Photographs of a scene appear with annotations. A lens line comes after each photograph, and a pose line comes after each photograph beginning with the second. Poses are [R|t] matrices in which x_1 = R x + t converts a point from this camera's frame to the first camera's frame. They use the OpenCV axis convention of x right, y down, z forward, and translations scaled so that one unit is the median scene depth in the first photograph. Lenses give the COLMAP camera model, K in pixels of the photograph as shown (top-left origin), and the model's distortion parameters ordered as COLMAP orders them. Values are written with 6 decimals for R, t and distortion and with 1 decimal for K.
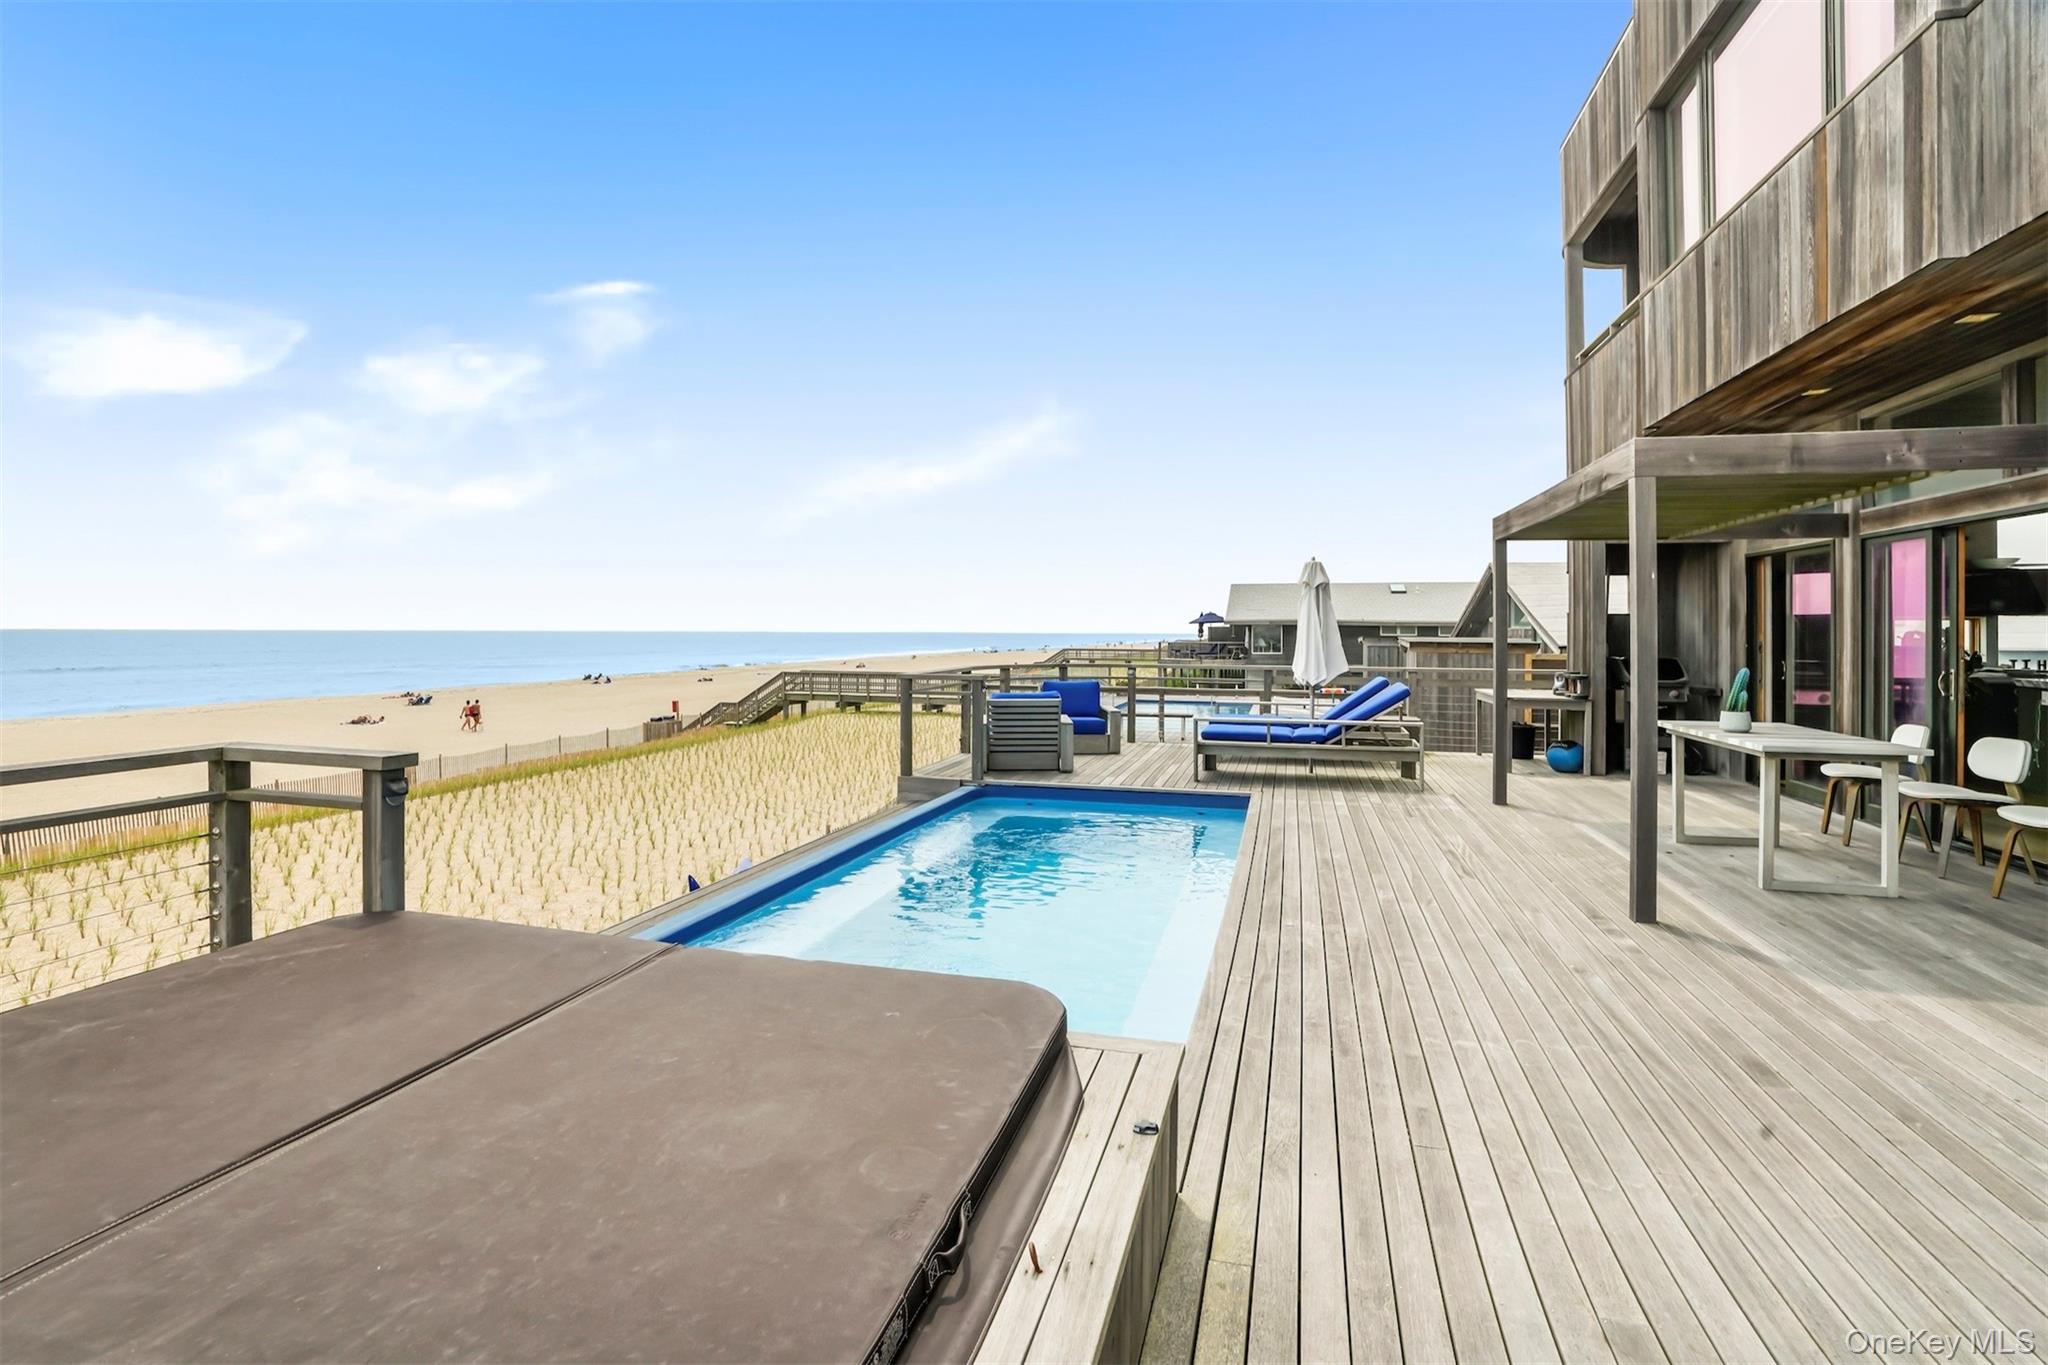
lens RADIAL K [[973.3, 0, 1016.0], [0, 973.3, 635.3], [0, 0, 1]] dist [-0.057138, 0.028619]
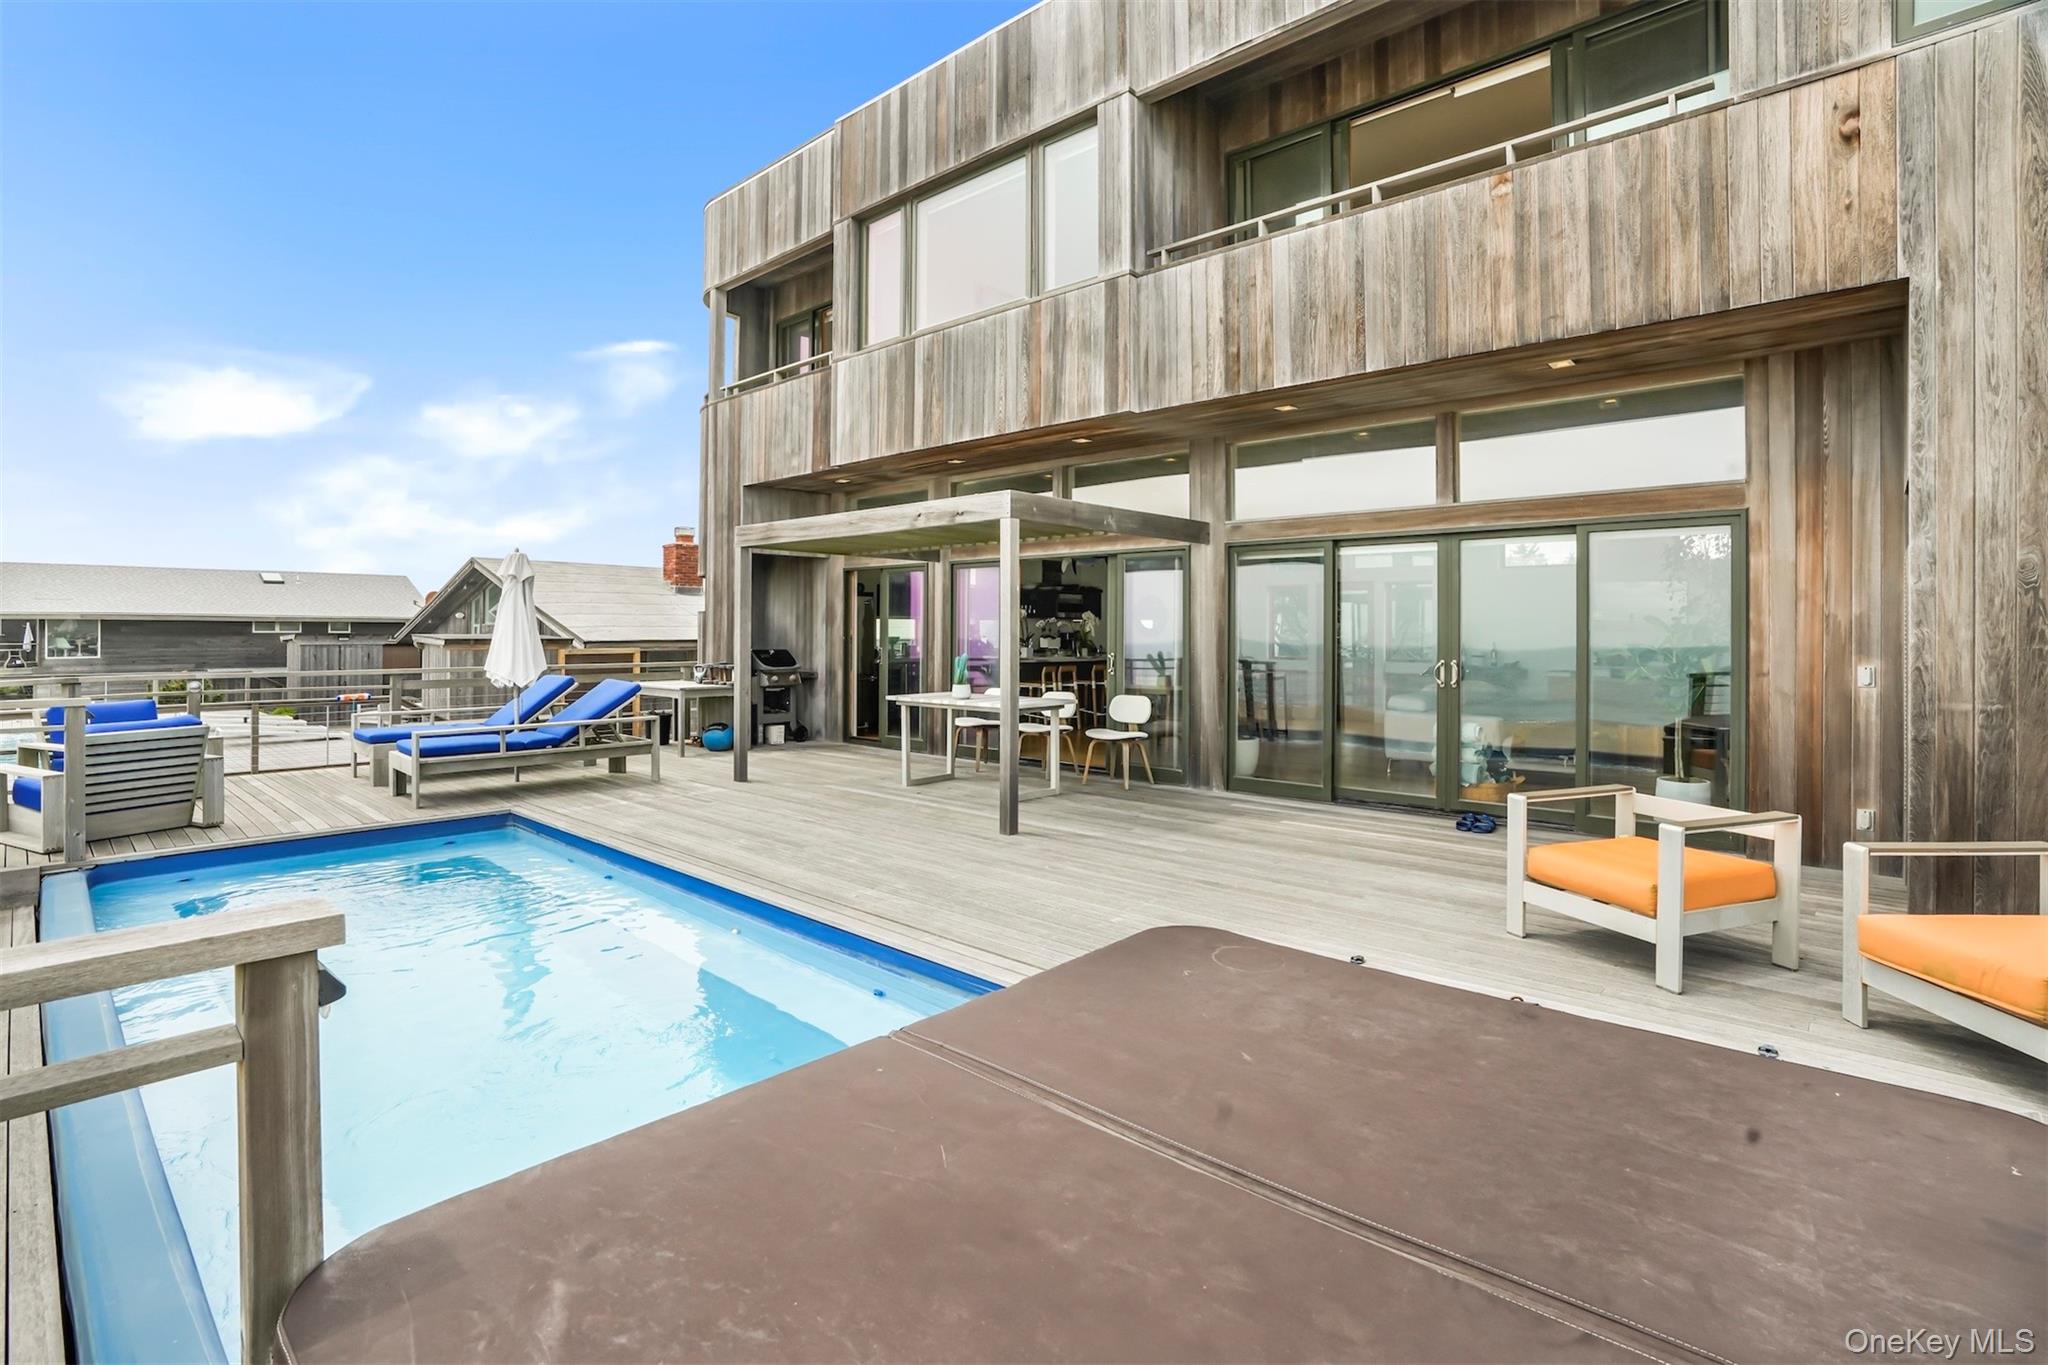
lens RADIAL K [[973.3, 0, 1016.0], [0, 973.3, 635.3], [0, 0, 1]] dist [-0.057138, 0.028619]
pose [[0.458158, -0.008747, 0.888828, -0.391617], [0.004910, 0.999961, 0.007309, -0.002254], [-0.888857, 0.001016, 0.458183, 0.213776]]
